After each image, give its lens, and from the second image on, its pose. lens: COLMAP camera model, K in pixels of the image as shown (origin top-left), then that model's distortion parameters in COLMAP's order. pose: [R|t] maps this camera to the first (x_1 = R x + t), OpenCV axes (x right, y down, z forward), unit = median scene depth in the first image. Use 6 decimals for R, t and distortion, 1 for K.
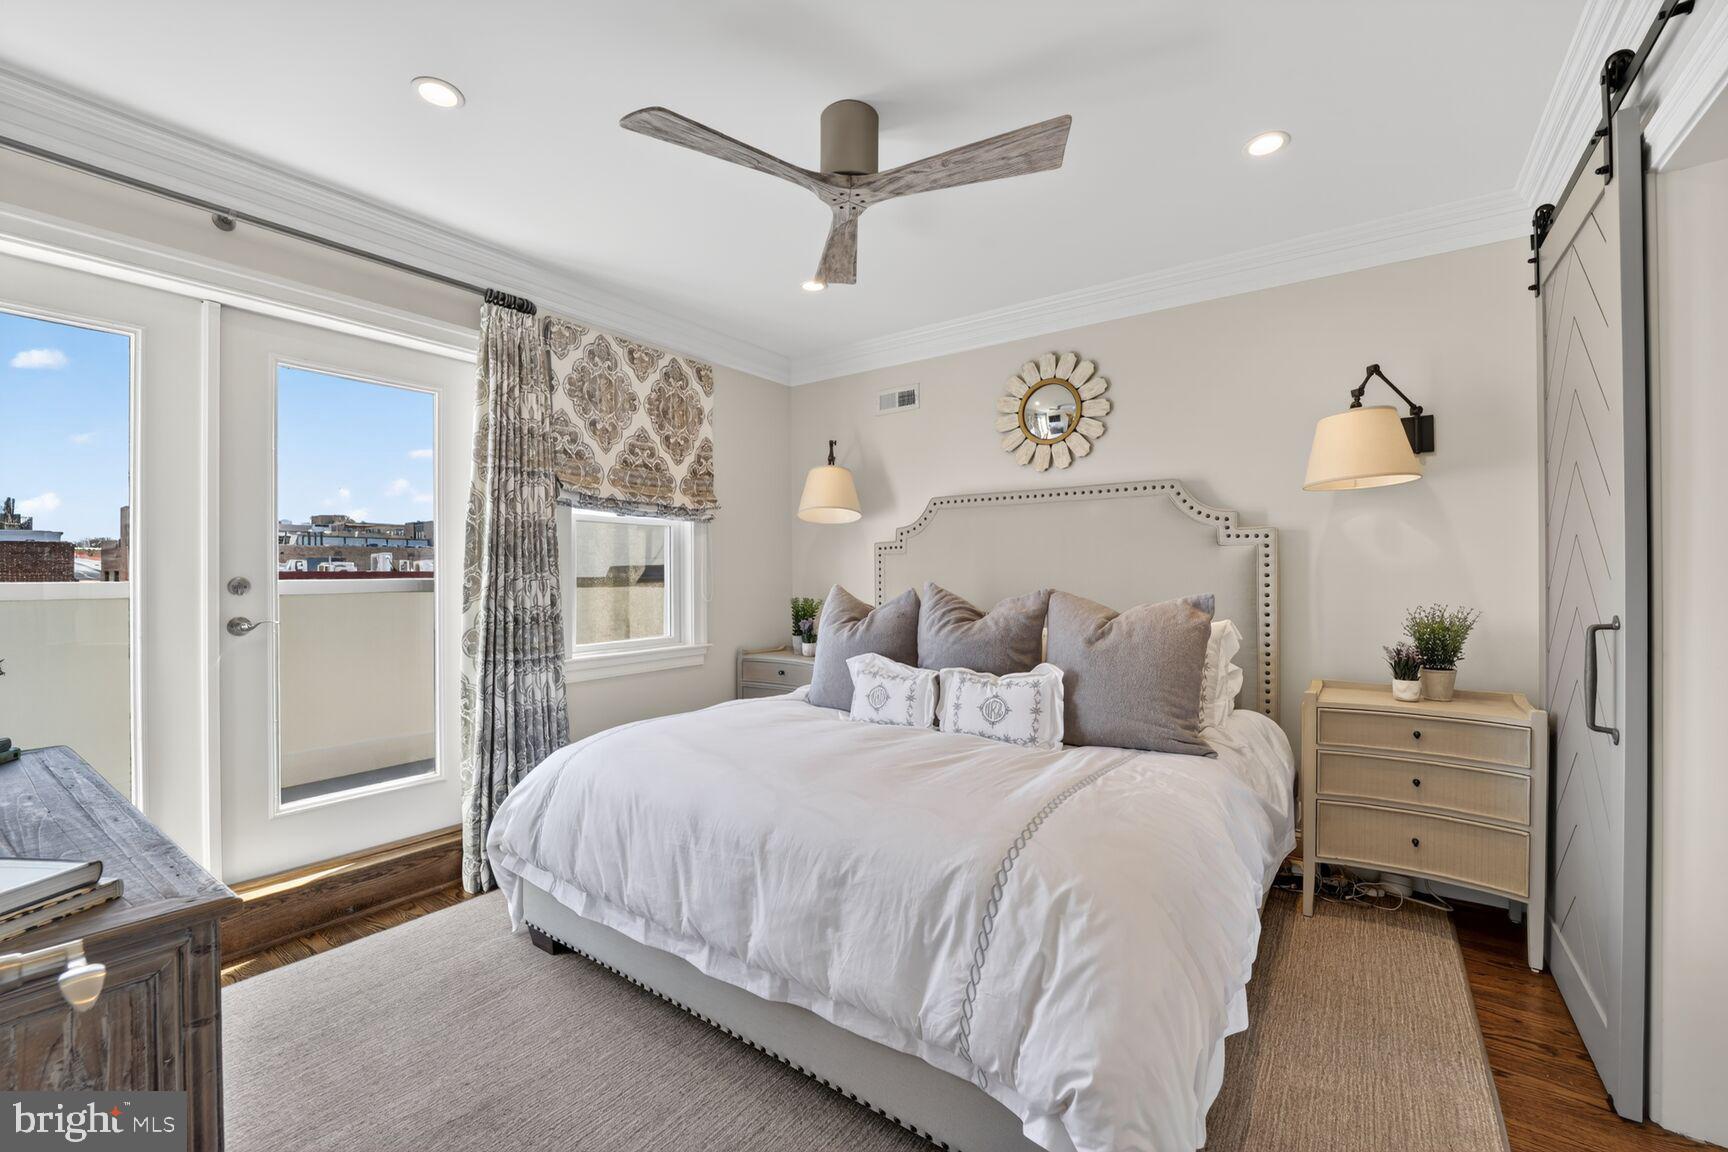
lens RADIAL K [[700.2, 0, 859.8], [0, 700.2, 580.1], [0, 0, 1]] dist [-0.015508, 0.000533]
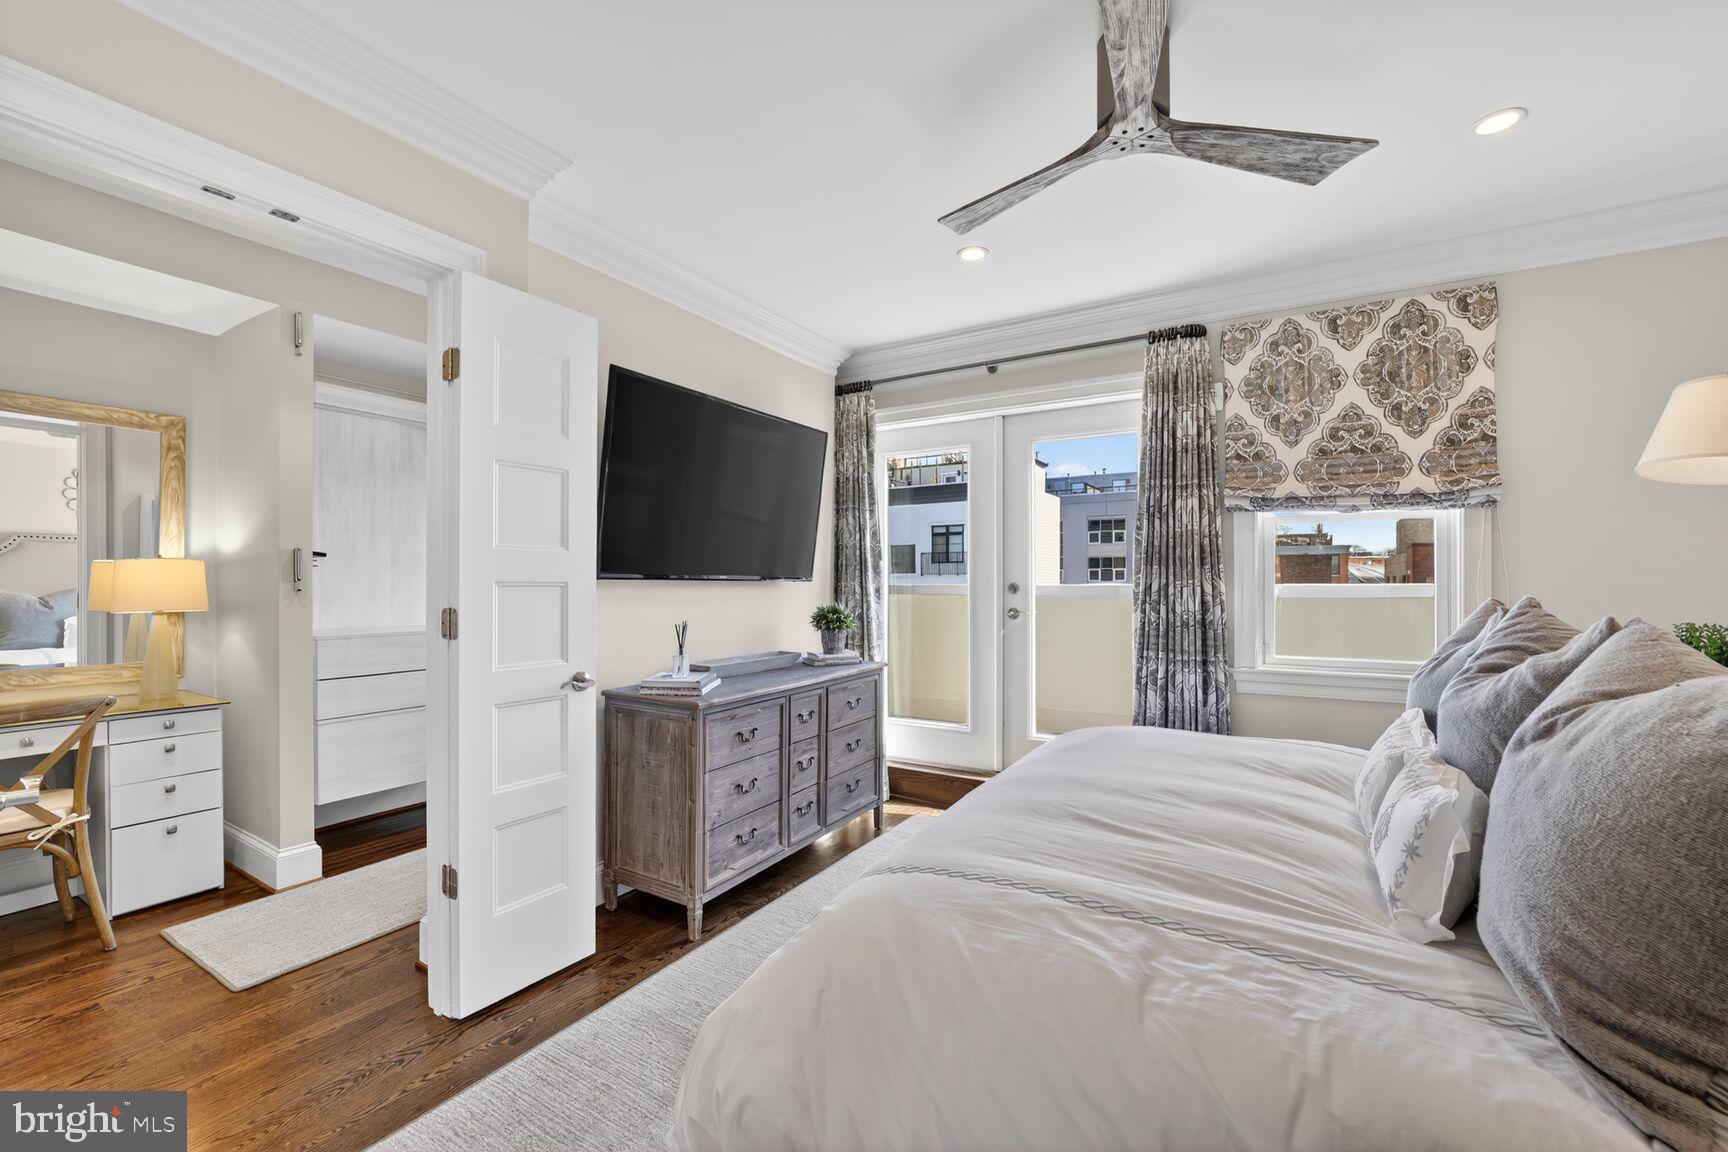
lens RADIAL K [[700.2, 0, 864.9], [0, 700.2, 577.8], [0, 0, 1]] dist [-0.015508, 0.000533]
pose [[0.085328, -0.001180, -0.996352, 0.498267], [-0.005621, 0.999983, -0.001666, -0.007737], [0.996337, 0.005743, 0.085319, 0.379330]]
